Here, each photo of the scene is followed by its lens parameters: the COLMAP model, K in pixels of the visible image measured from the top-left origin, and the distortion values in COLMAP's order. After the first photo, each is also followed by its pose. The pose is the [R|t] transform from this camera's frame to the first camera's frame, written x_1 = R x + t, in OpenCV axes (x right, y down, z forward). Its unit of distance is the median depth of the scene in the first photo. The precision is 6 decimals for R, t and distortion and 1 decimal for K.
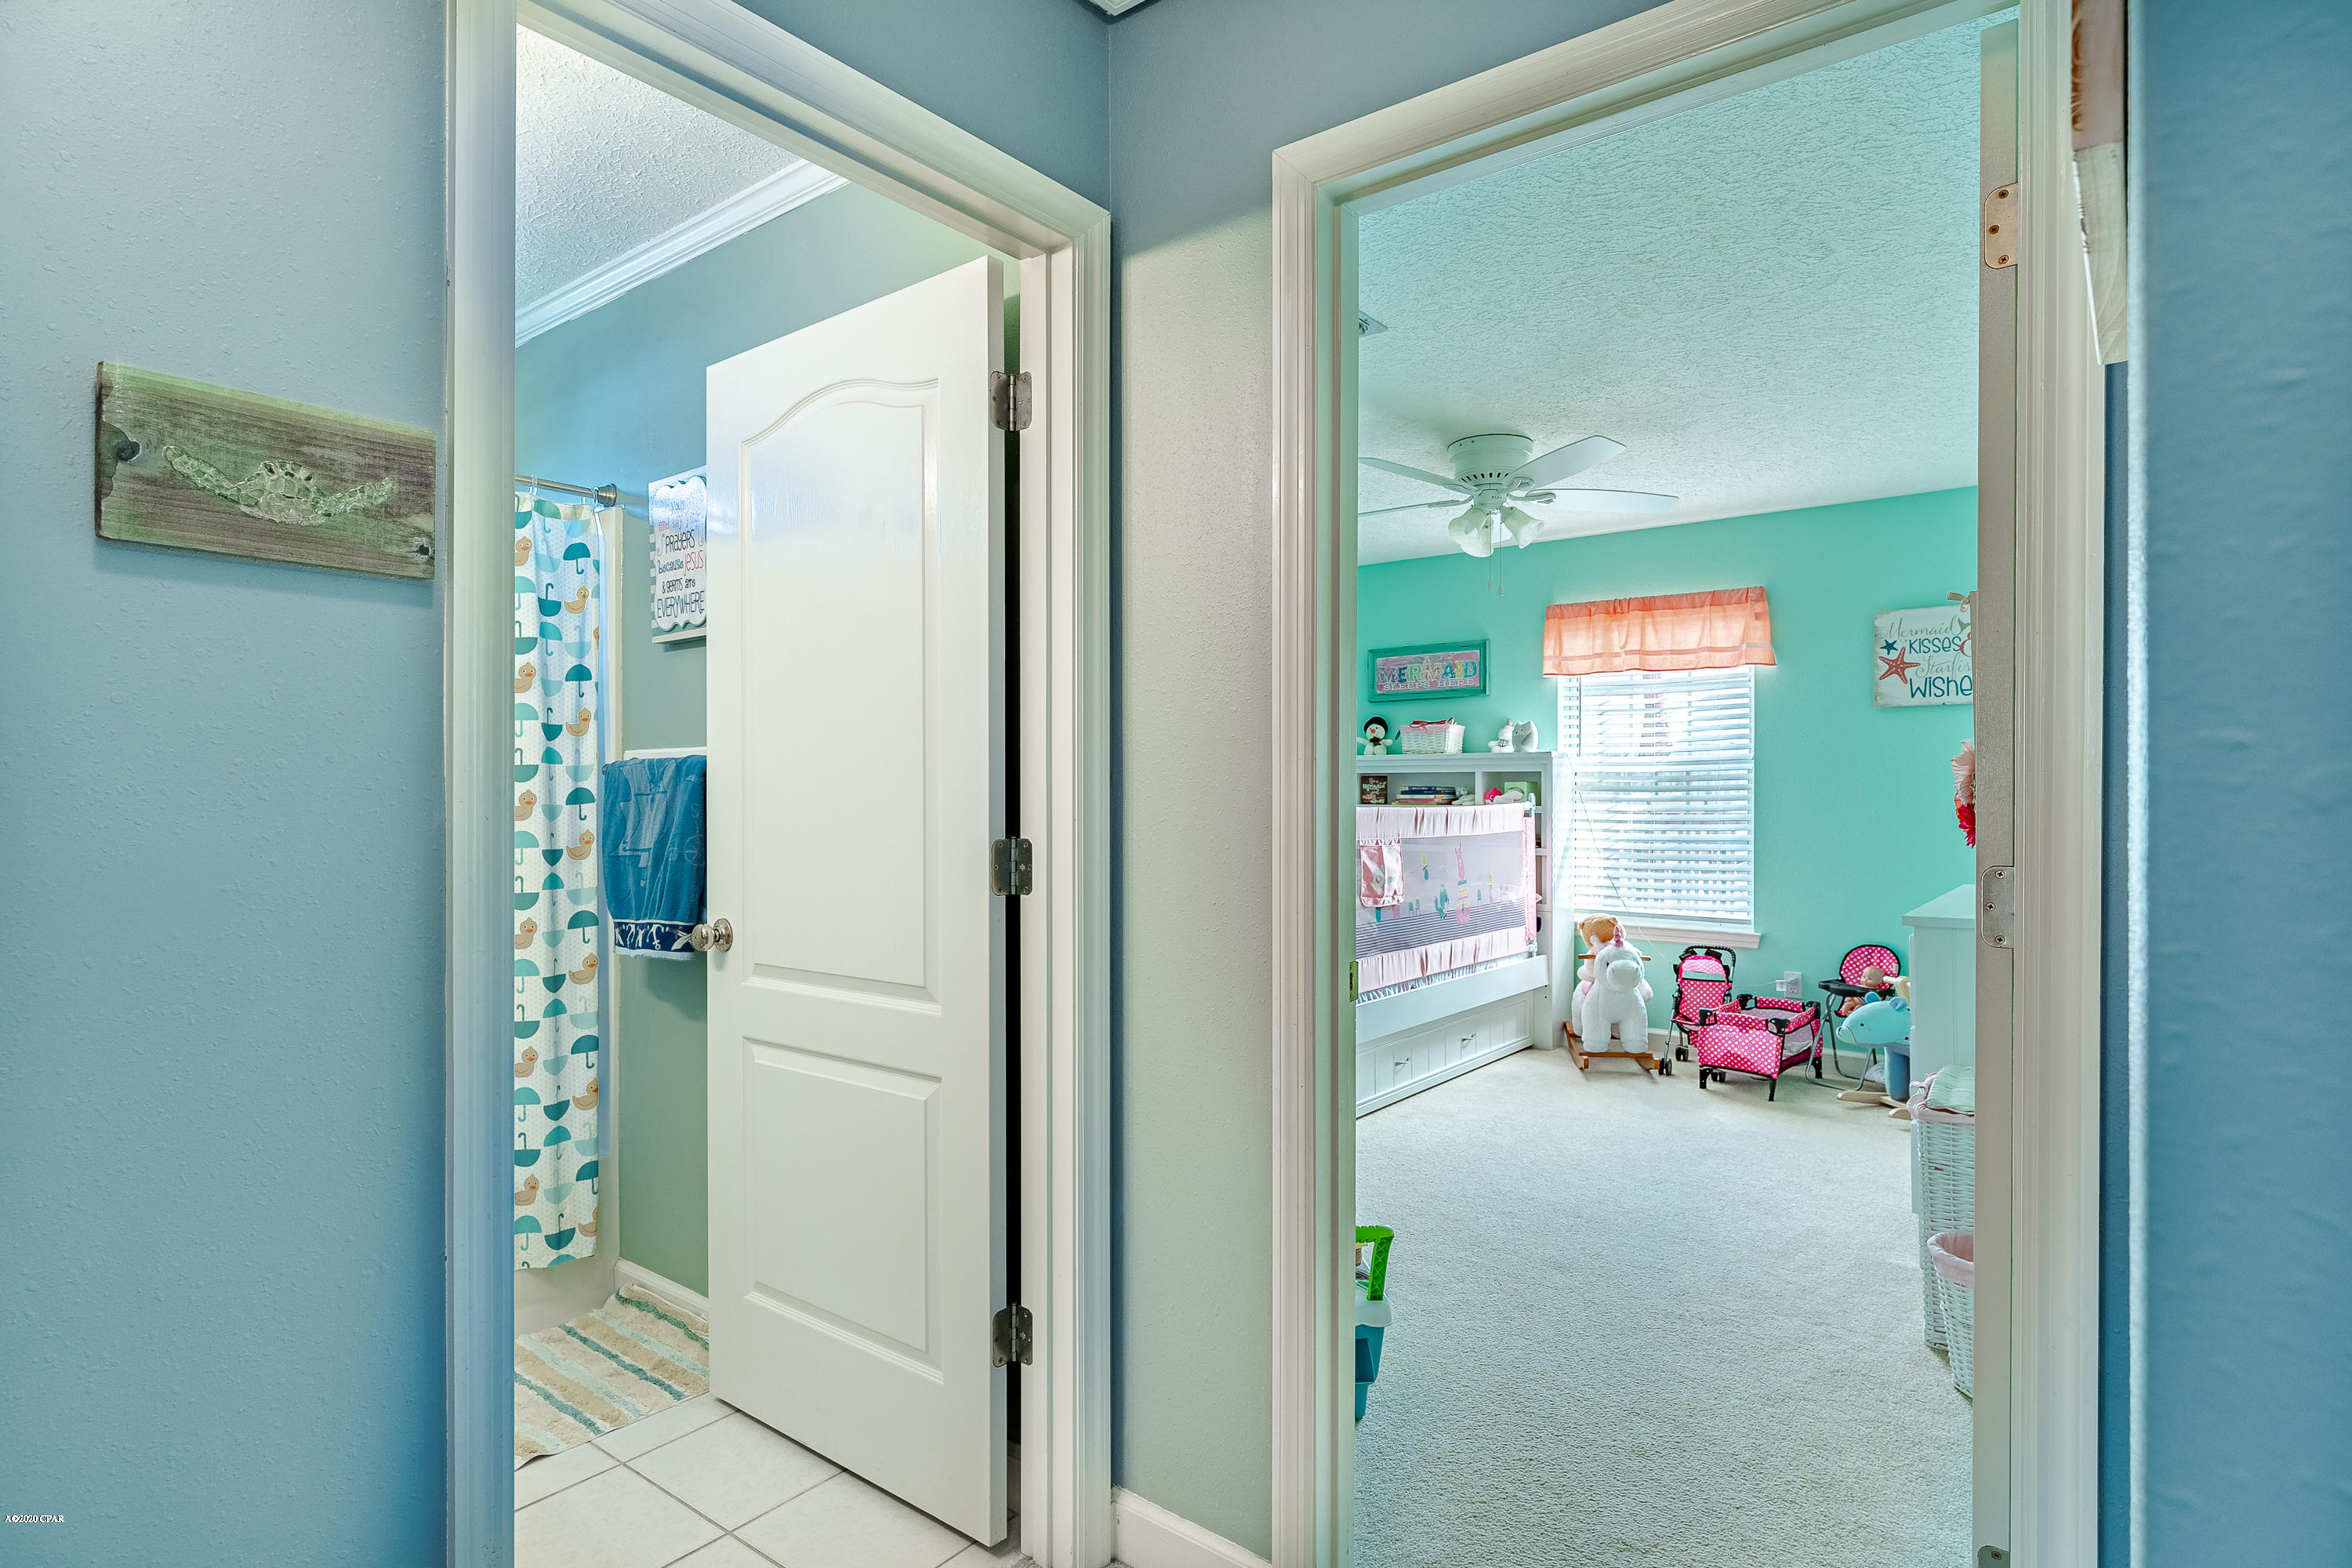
lens RADIAL K [[1248.9, 0, 1173.0], [0, 1248.9, 785.3], [0, 0, 1]] dist [-0.000838, -0.000123]
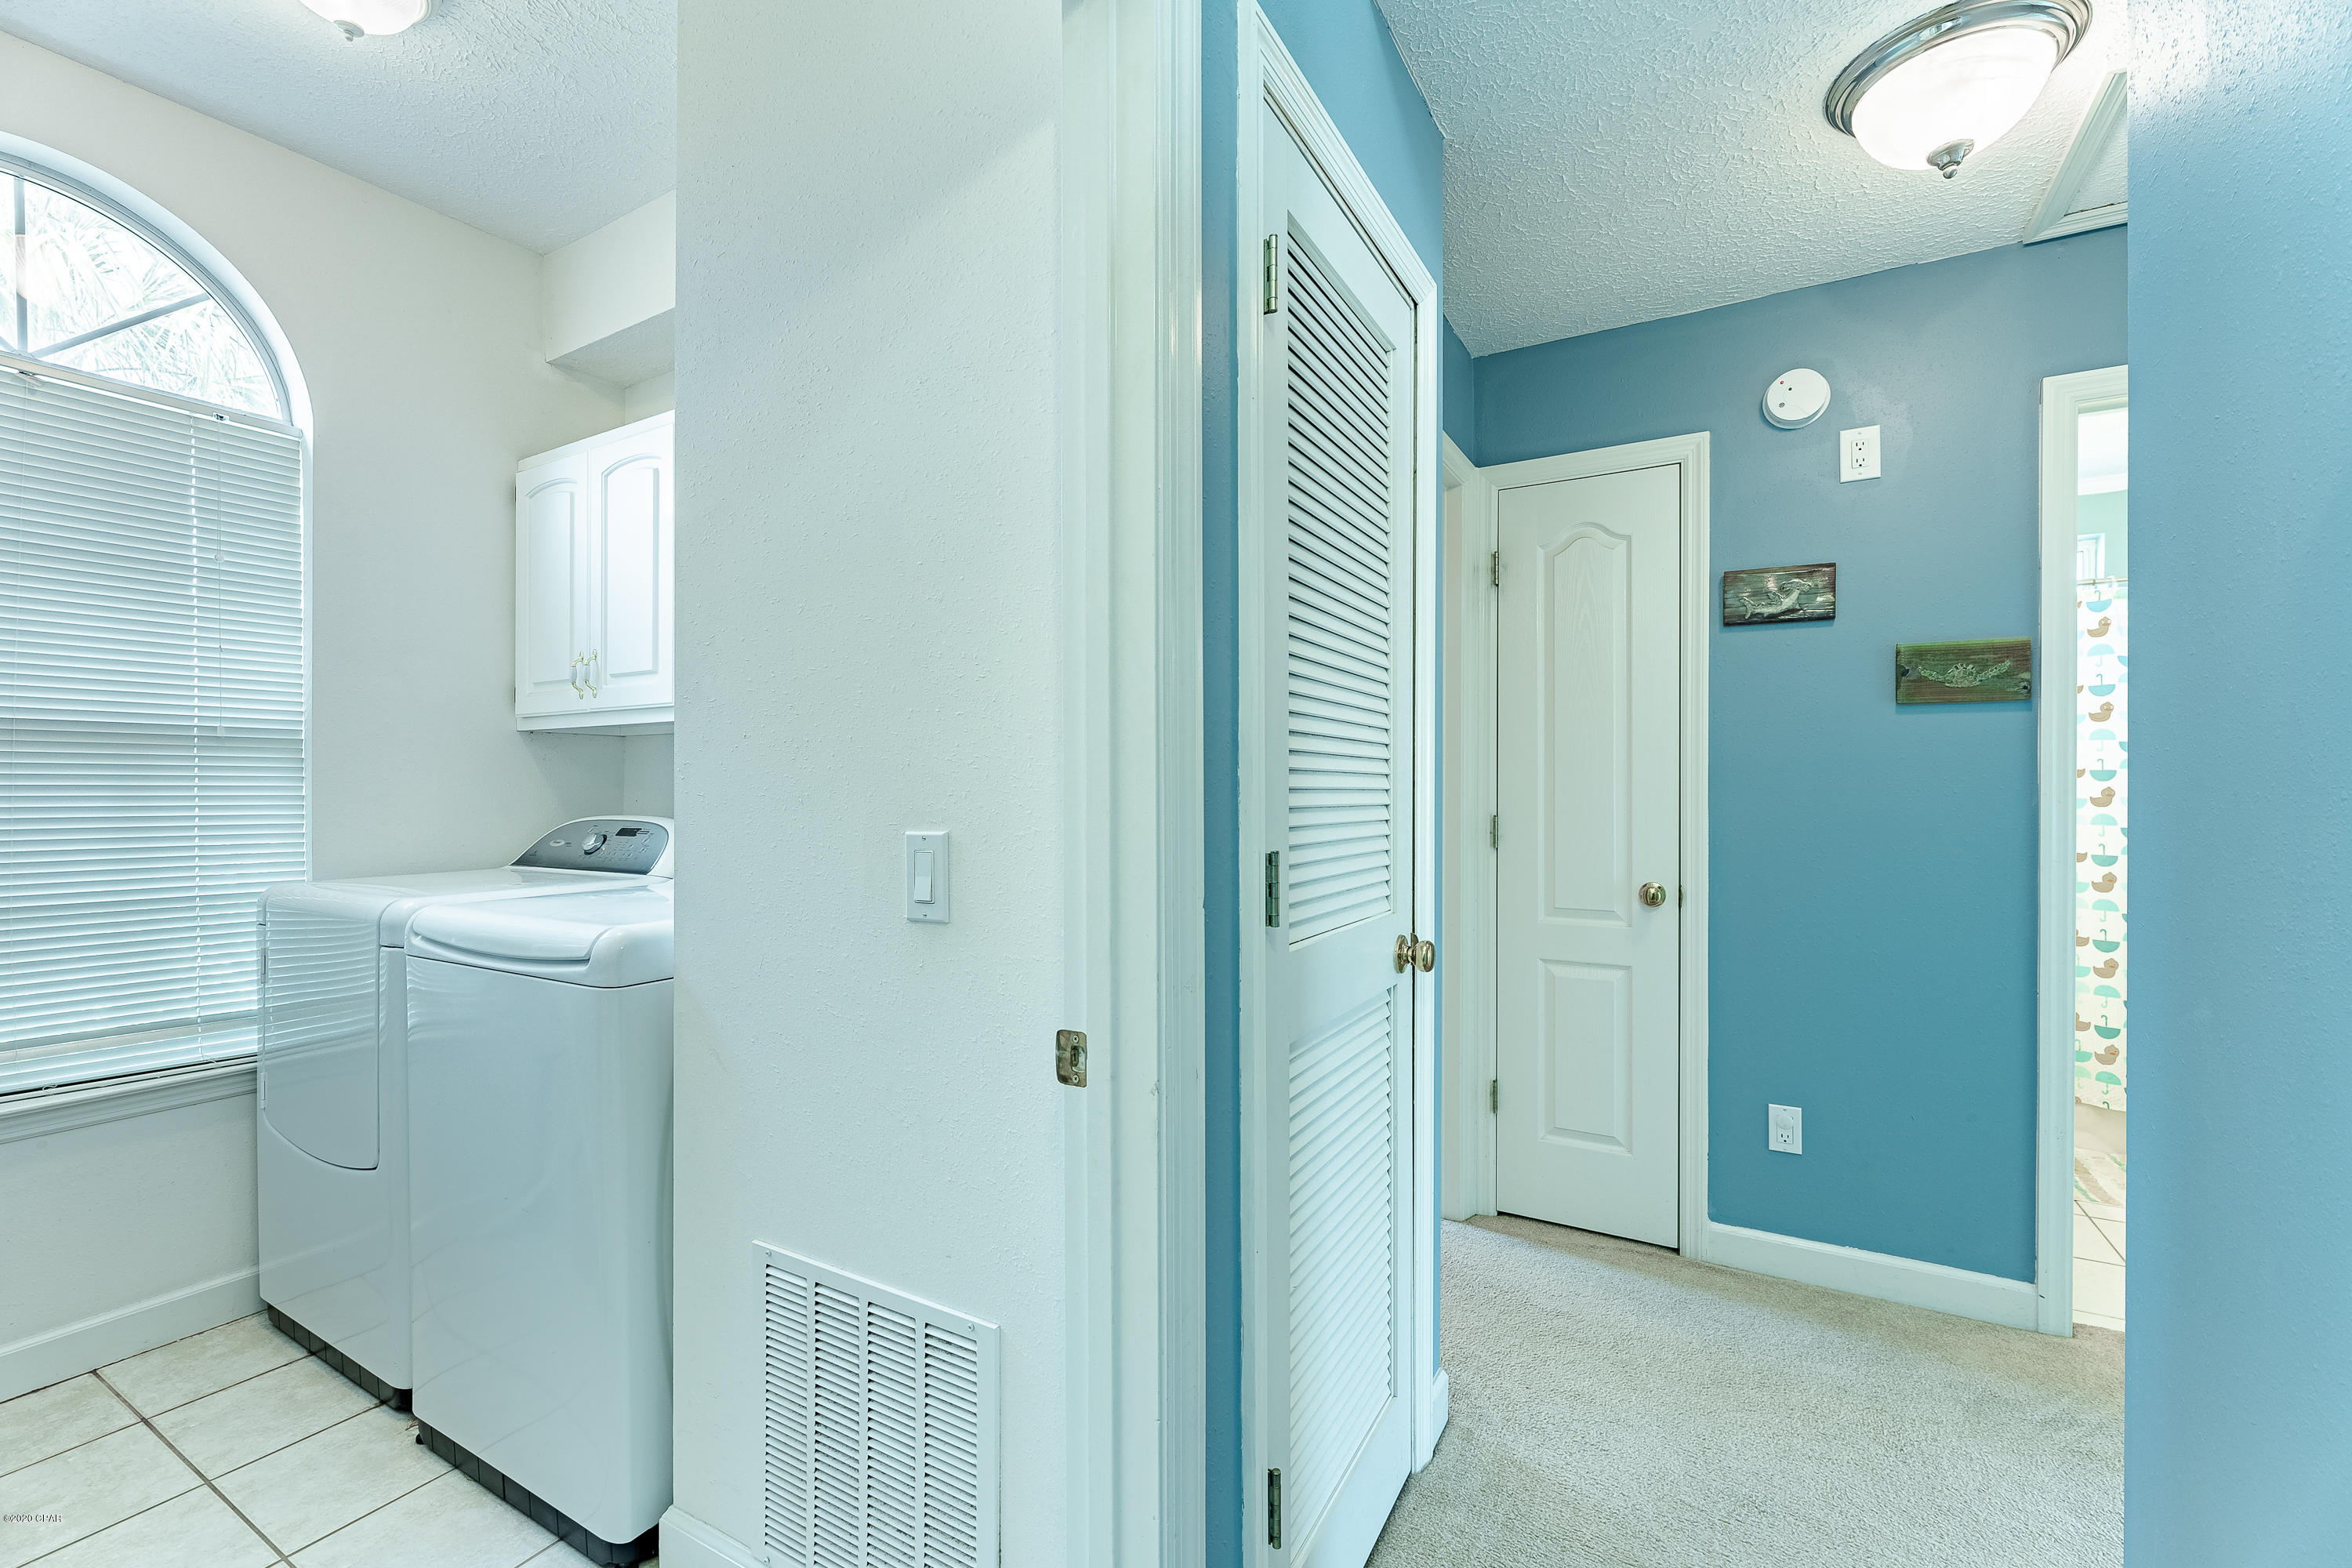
lens RADIAL K [[997.2, 0, 1172.2], [0, 997.2, 788.6], [0, 0, 1]] dist [-0.012528, 0.000832]
pose [[0.137230, -0.001839, -0.990537, 1.095169], [-0.000782, 0.999998, -0.001965, 0.009840], [0.990539, 0.001044, 0.137229, -0.912760]]
